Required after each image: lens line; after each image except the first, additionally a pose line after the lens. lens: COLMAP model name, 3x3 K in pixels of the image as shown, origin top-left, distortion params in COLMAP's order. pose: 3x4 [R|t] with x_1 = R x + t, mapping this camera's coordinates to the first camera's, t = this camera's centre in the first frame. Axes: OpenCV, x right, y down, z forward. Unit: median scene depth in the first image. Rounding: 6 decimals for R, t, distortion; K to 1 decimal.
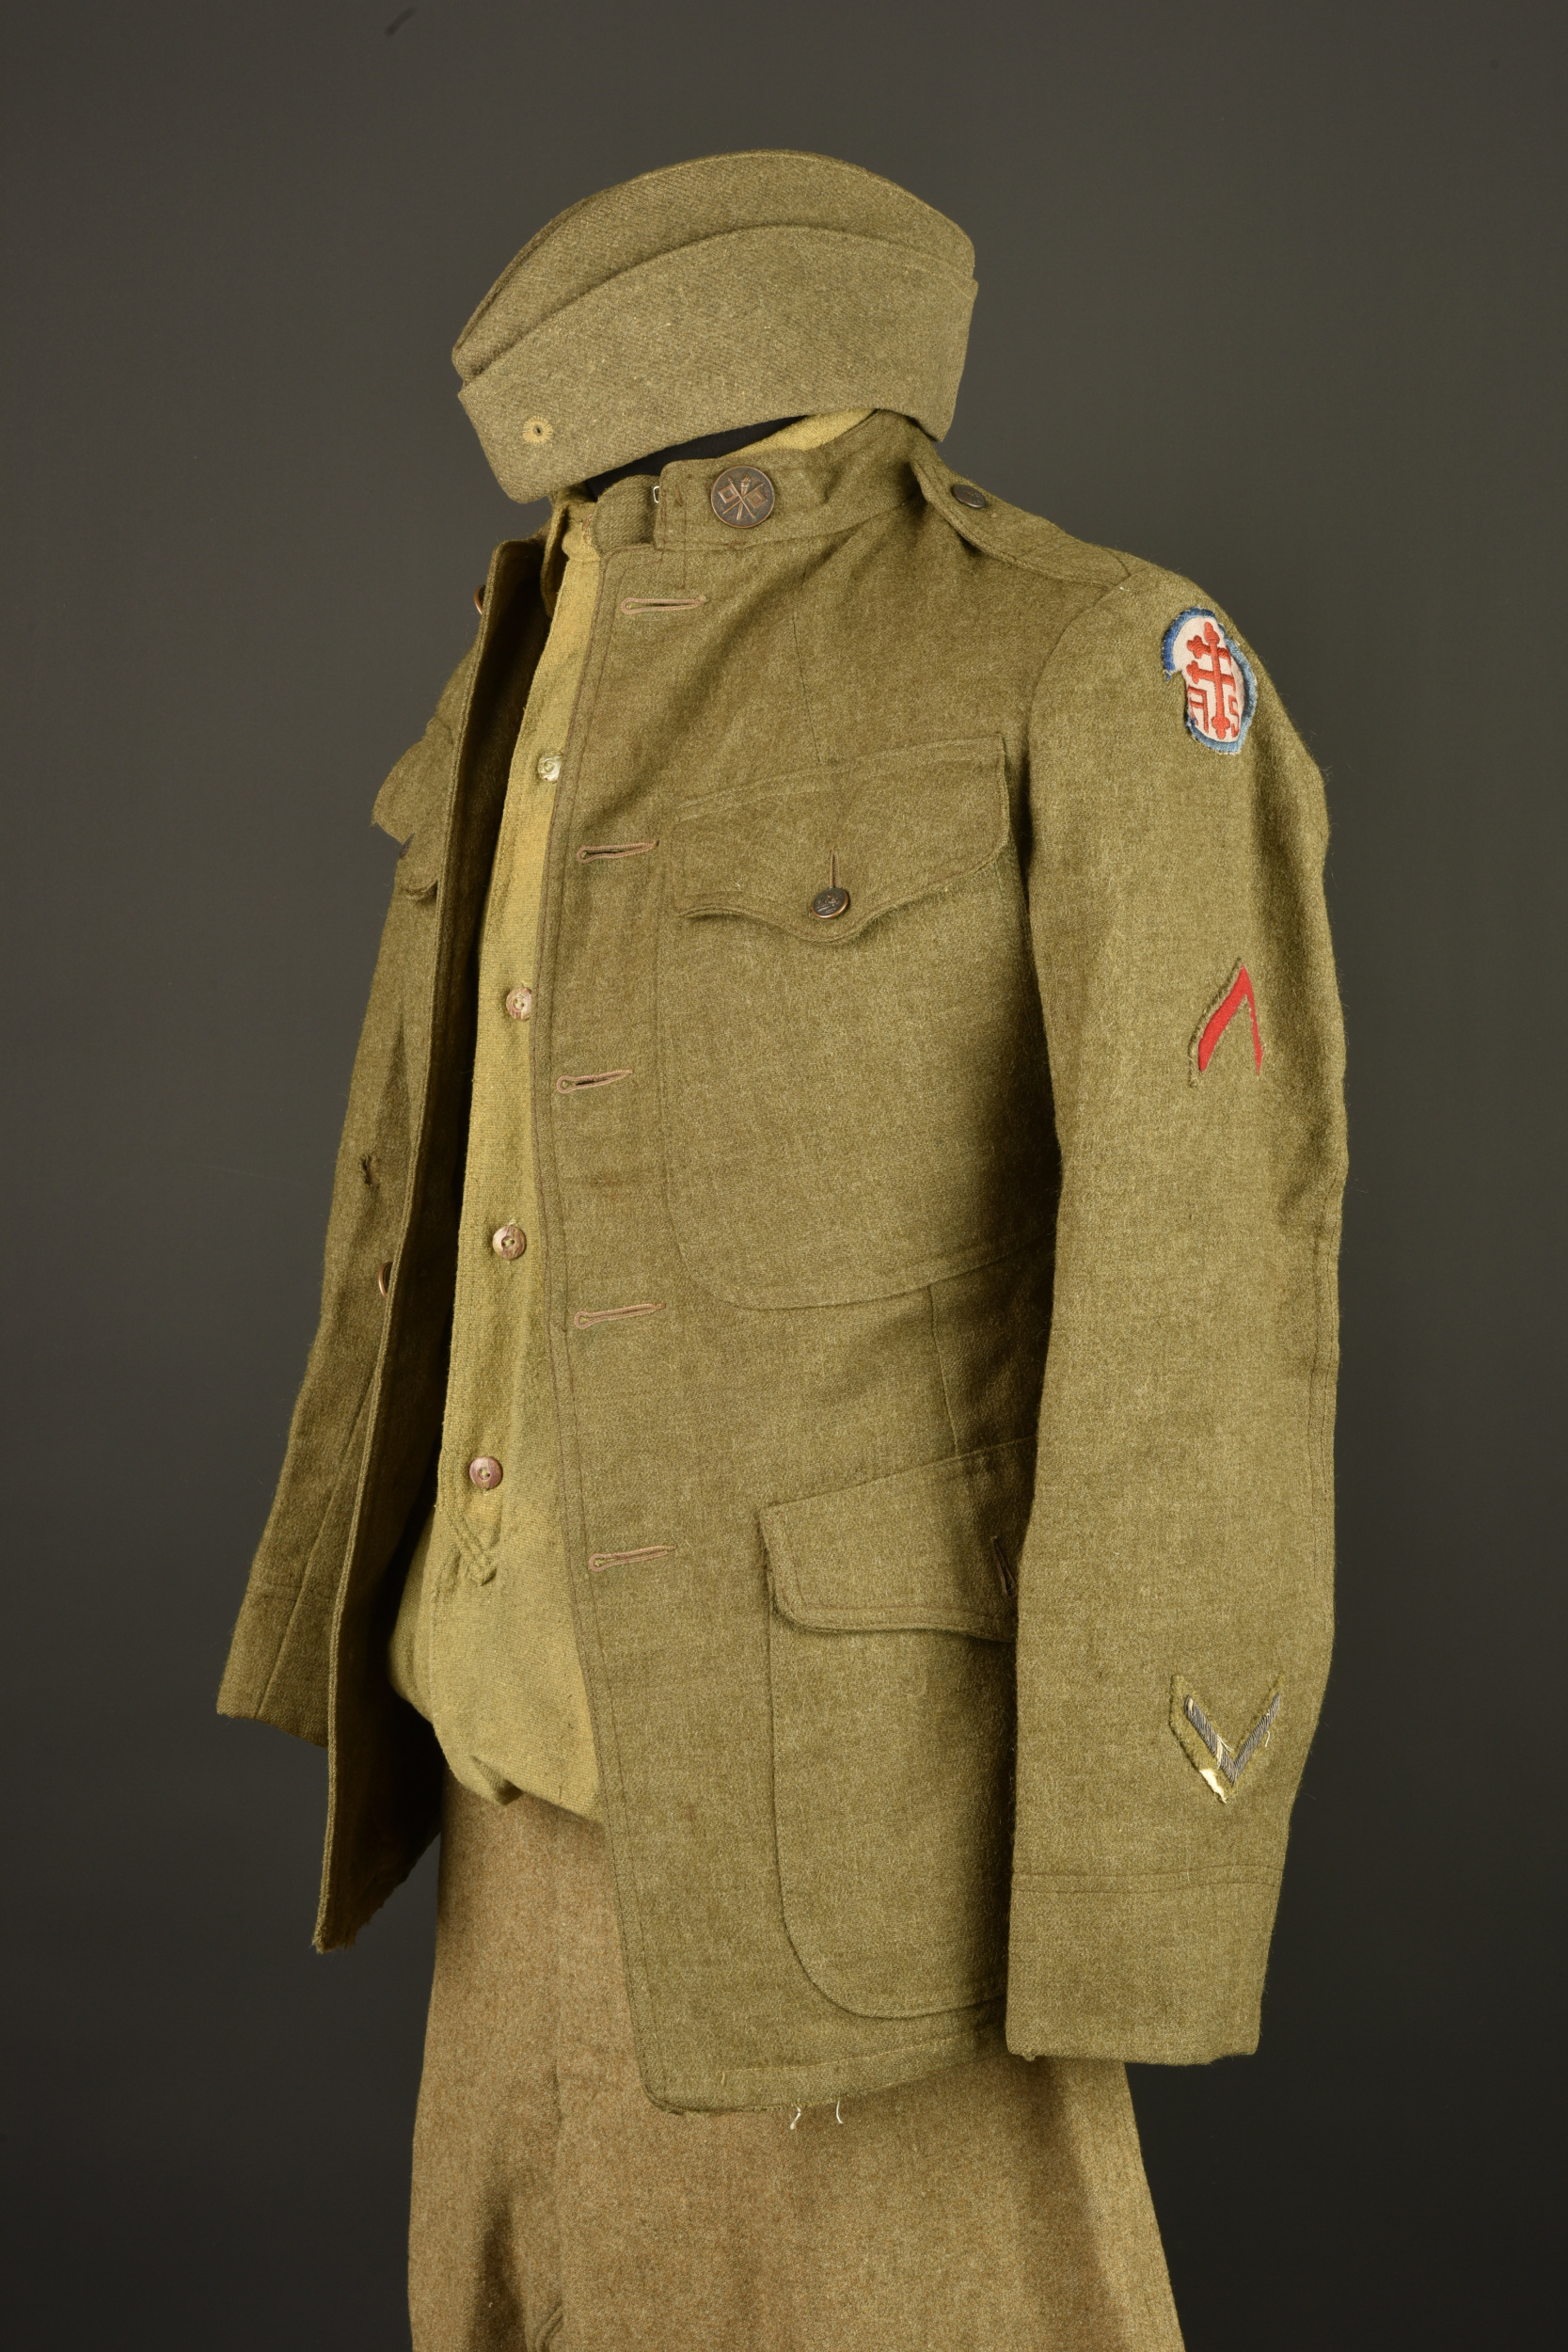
lens RADIAL K [[3963.4, 0, 784.0], [0, 3963.4, 1176.0], [0, 0, 1]] dist [0.000750, -0.014414]
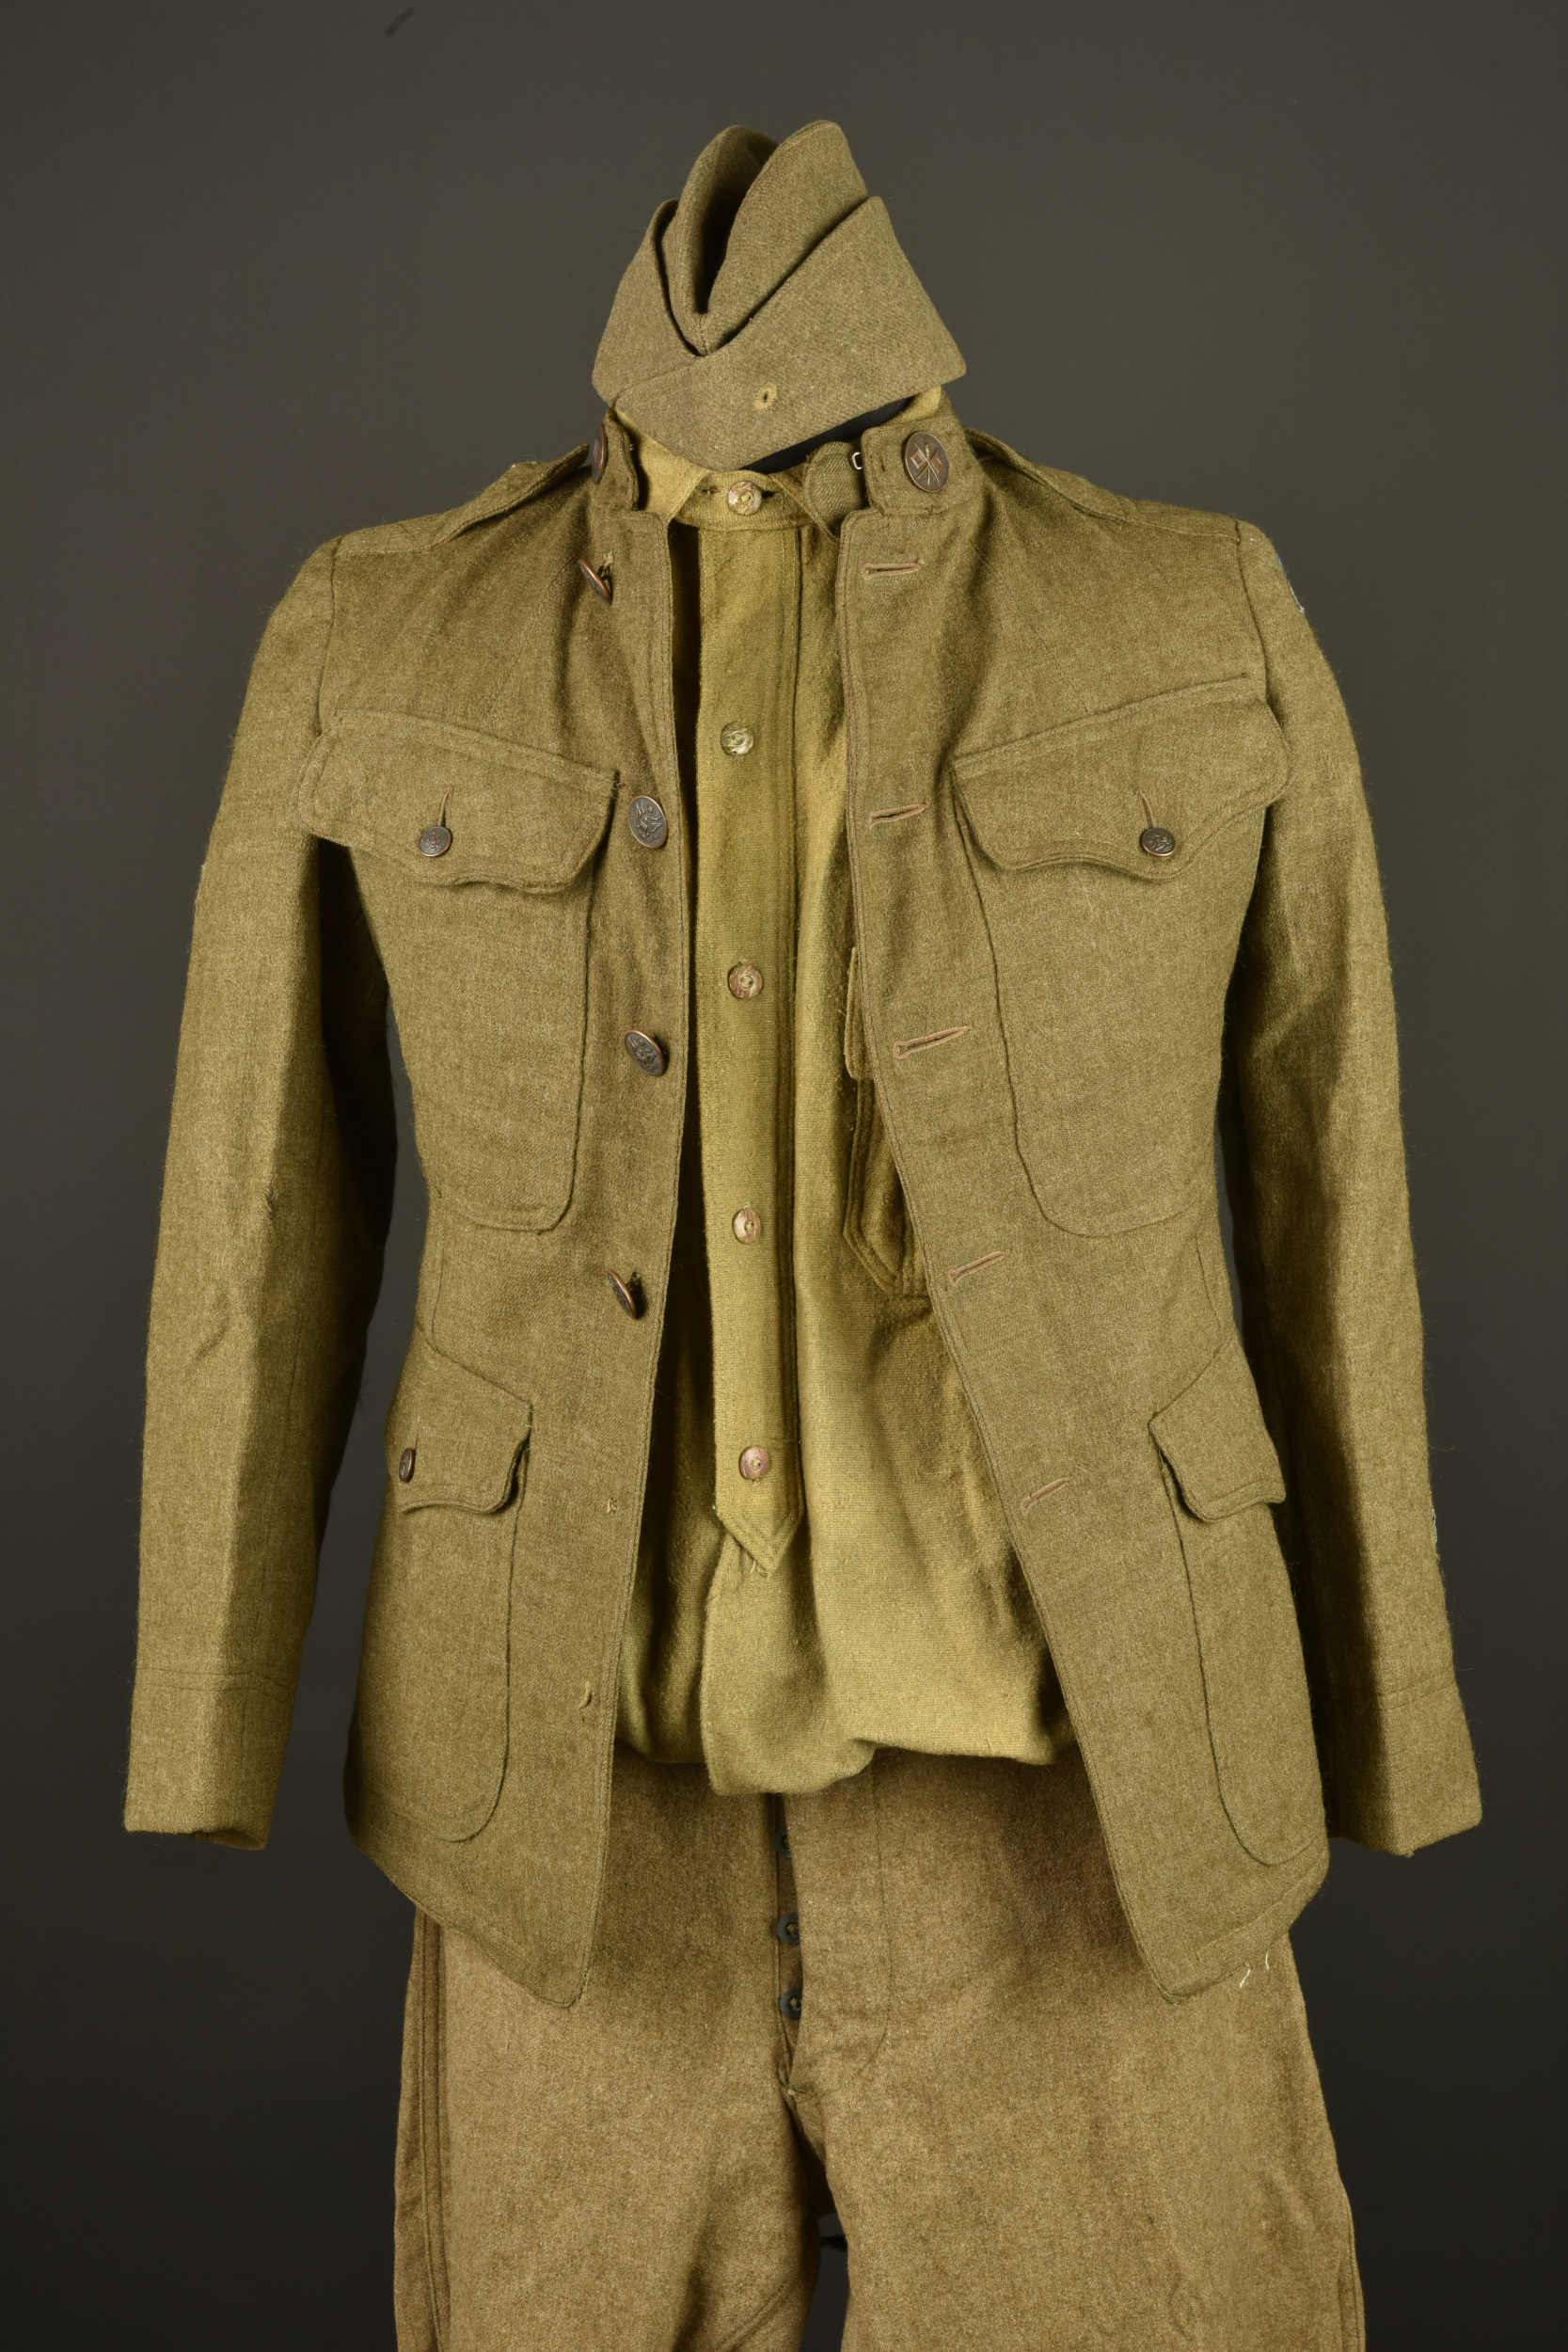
lens RADIAL K [[4004.3, 0, 784.0], [0, 4004.3, 1176.0], [0, 0, 1]] dist [0.014526, -0.080645]
pose [[0.687300, -0.140211, 0.712713, -0.809557], [0.136236, 0.988664, 0.063119, -0.059984], [-0.713483, 0.053716, 0.698610, 0.316871]]
